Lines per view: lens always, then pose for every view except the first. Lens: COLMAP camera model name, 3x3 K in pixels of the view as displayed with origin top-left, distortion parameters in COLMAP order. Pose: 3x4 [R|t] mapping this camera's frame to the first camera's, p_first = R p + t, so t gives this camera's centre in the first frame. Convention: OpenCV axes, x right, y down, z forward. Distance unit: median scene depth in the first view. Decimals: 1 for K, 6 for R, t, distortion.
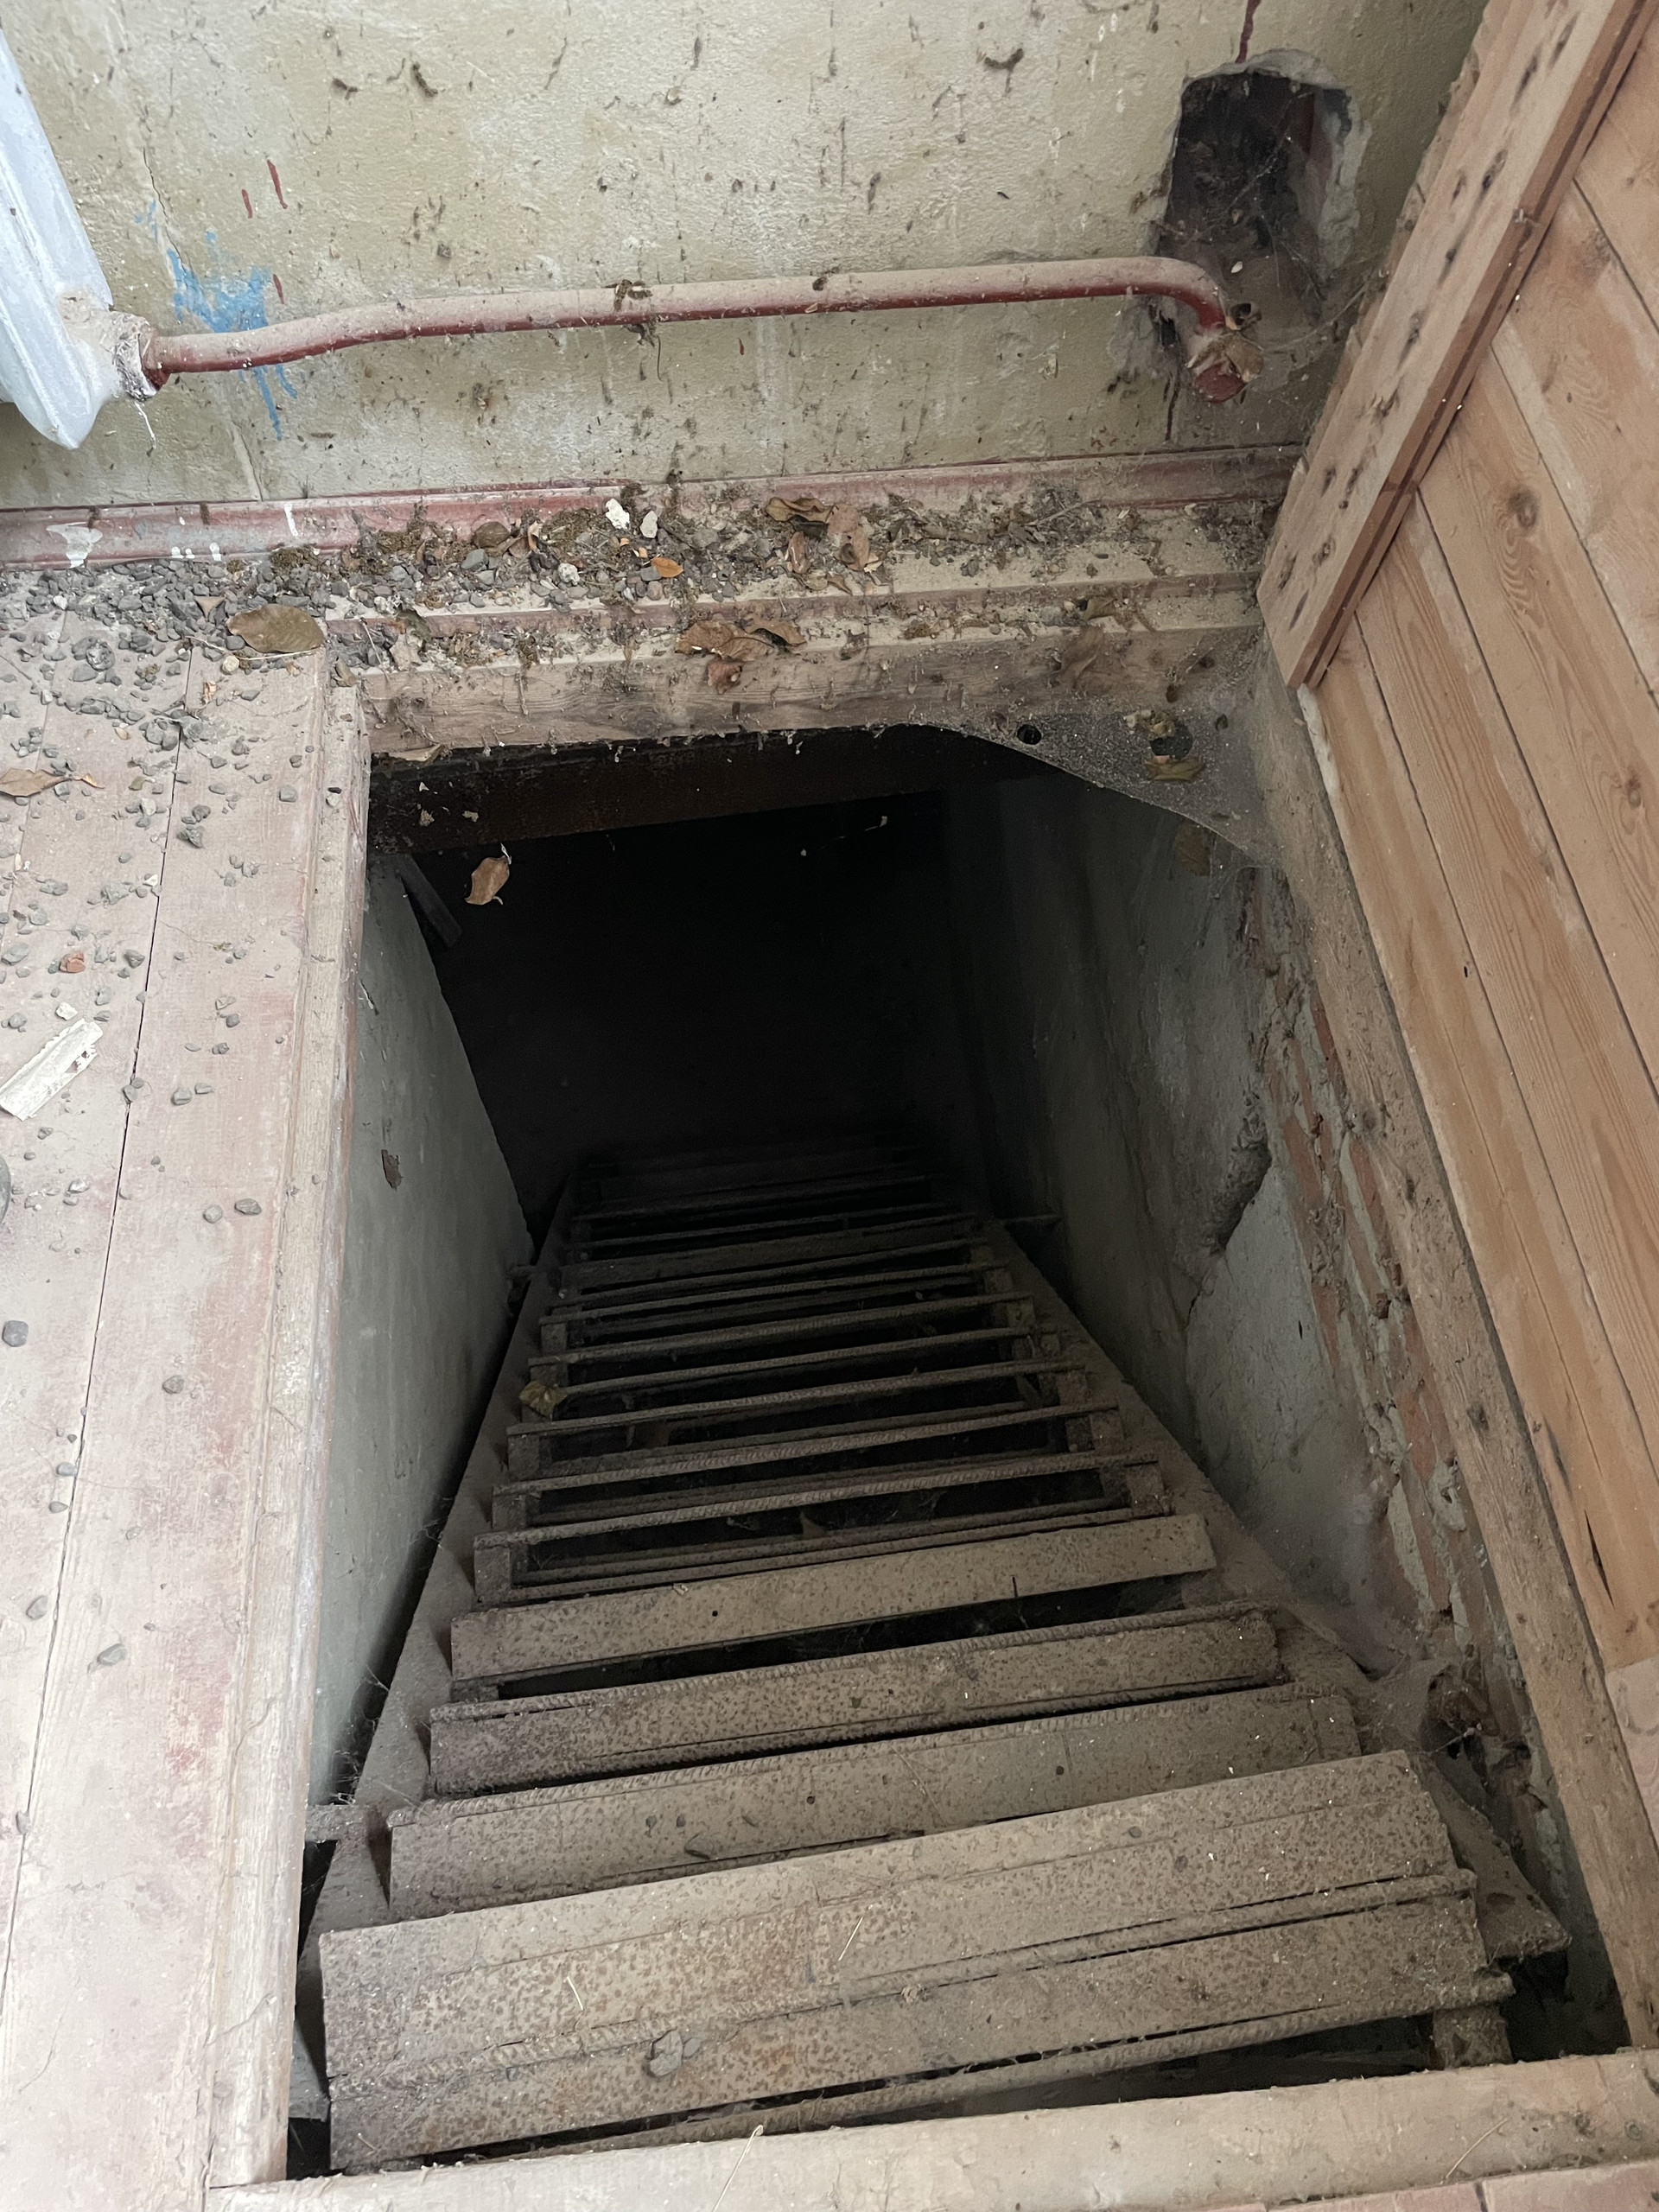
lens RADIAL K [[1671.7, 0, 838.0], [0, 1671.7, 1118.8], [0, 0, 1]] dist [0.089988, -0.125115]
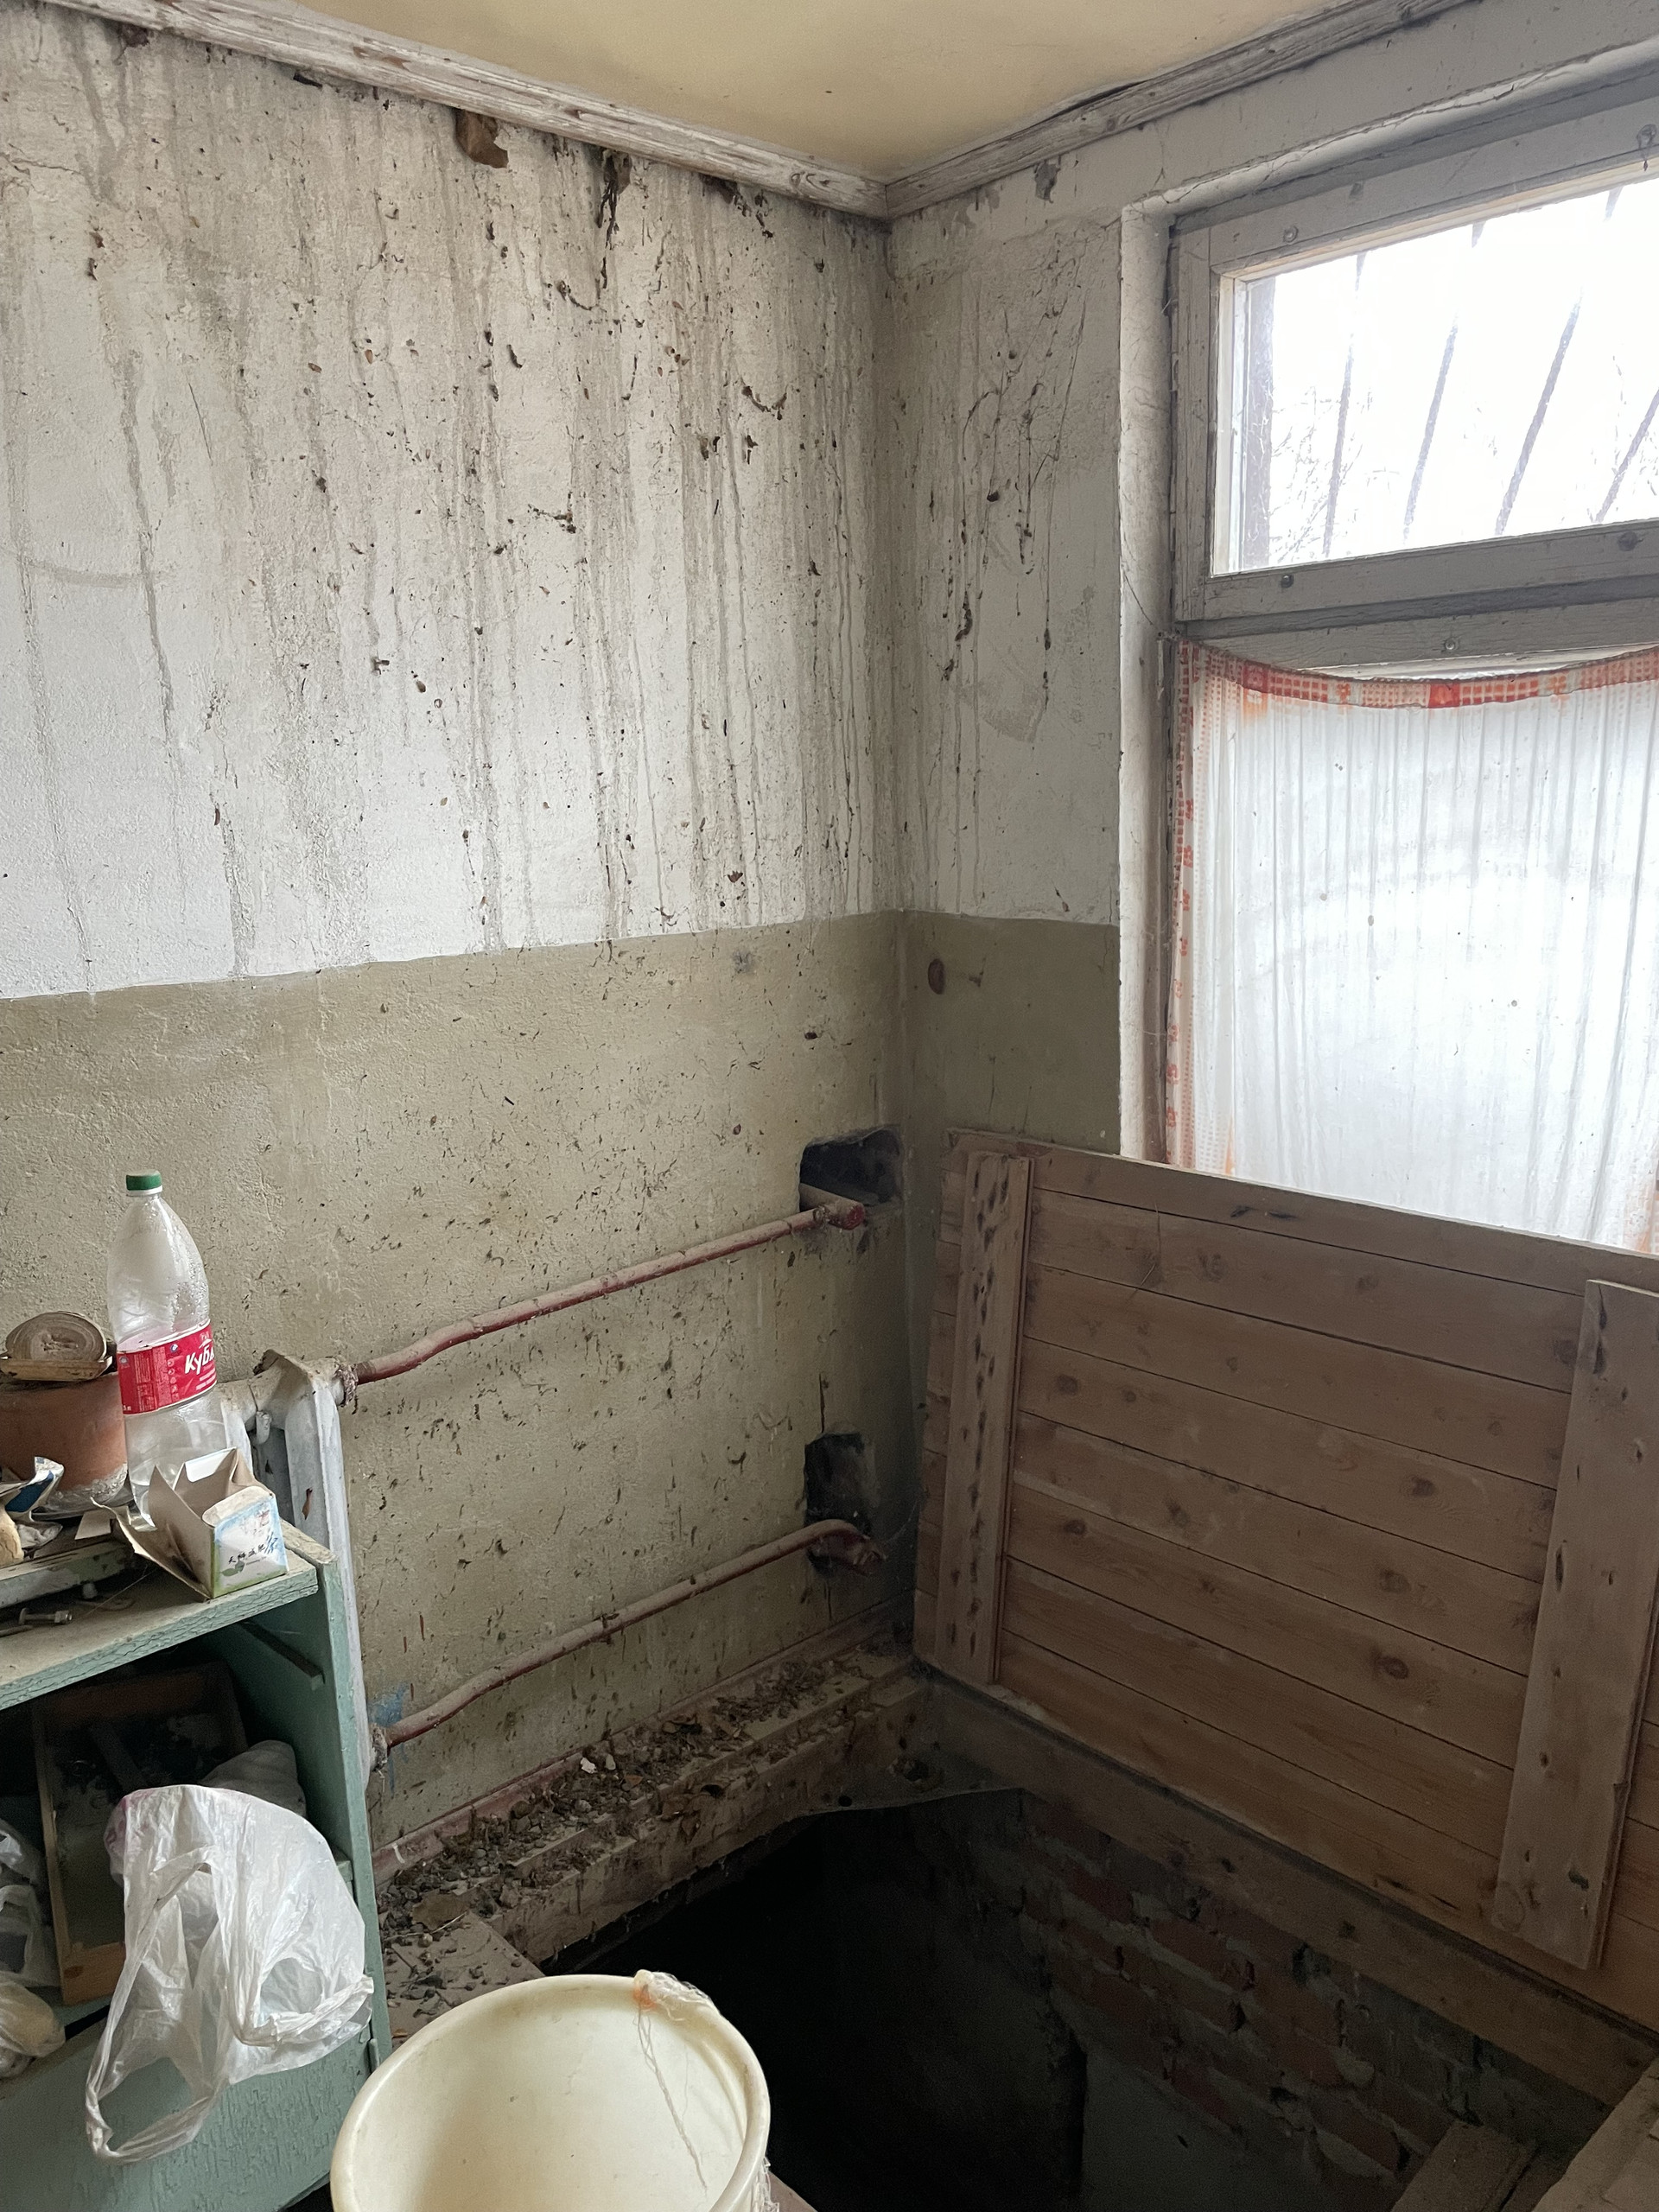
lens RADIAL K [[1671.7, 0, 838.0], [0, 1671.7, 1118.8], [0, 0, 1]] dist [0.089988, -0.125115]
pose [[0.792289, -0.147800, 0.591974, -0.805649], [0.539419, 0.623089, -0.566381, 0.295918], [-0.285141, 0.768059, 0.573393, -0.456578]]
